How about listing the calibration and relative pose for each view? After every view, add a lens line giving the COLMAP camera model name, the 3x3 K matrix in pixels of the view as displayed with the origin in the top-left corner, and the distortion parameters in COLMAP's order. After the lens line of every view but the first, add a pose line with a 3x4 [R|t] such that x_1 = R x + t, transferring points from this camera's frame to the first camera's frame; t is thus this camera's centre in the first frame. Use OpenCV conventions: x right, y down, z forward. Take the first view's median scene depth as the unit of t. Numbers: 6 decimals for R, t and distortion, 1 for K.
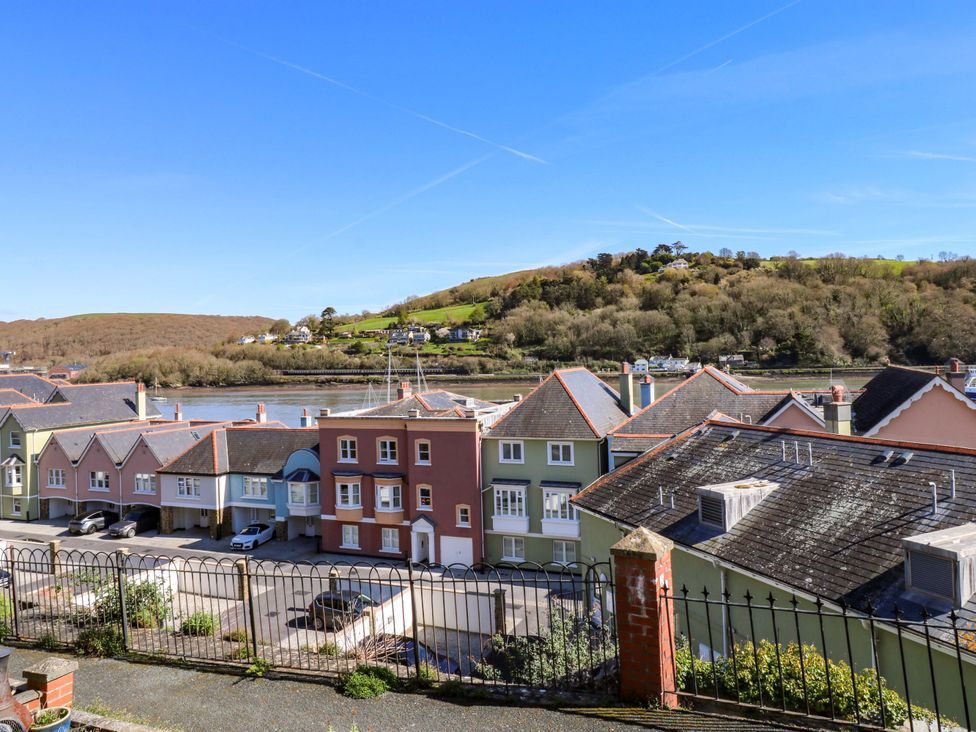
lens RADIAL K [[693.8, 0, 481.8], [0, 693.8, 355.3], [0, 0, 1]] dist [0.010263, -0.012624]
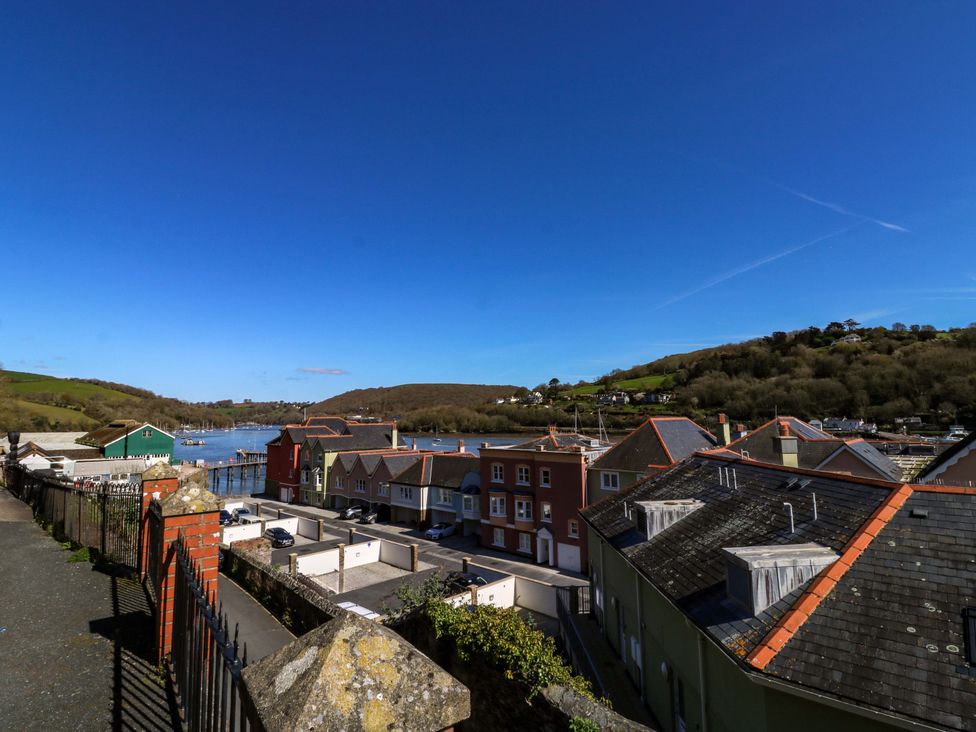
lens RADIAL K [[505.4, 0, 480.4], [0, 505.4, 360.8], [0, 0, 1]] dist [-0.000223, -0.013239]
pose [[0.931633, -0.021112, -0.362787, 0.158175], [-0.016727, 0.994762, -0.100842, 0.016166], [0.363016, 0.100016, 0.926400, 0.026726]]
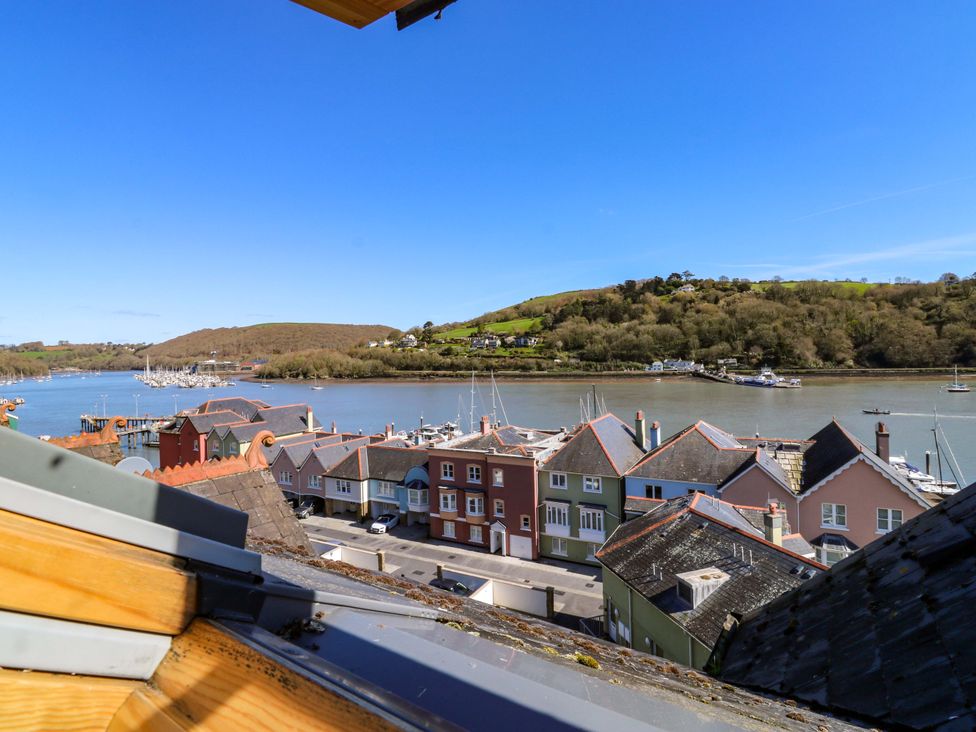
lens RADIAL K [[505.4, 0, 485.1], [0, 505.4, 357.8], [0, 0, 1]] dist [-0.000223, -0.013239]
pose [[0.994522, 0.002224, -0.104503, -0.000289], [-0.000956, 0.999925, 0.012181, -0.129005], [0.104523, -0.012015, 0.994450, -0.071175]]
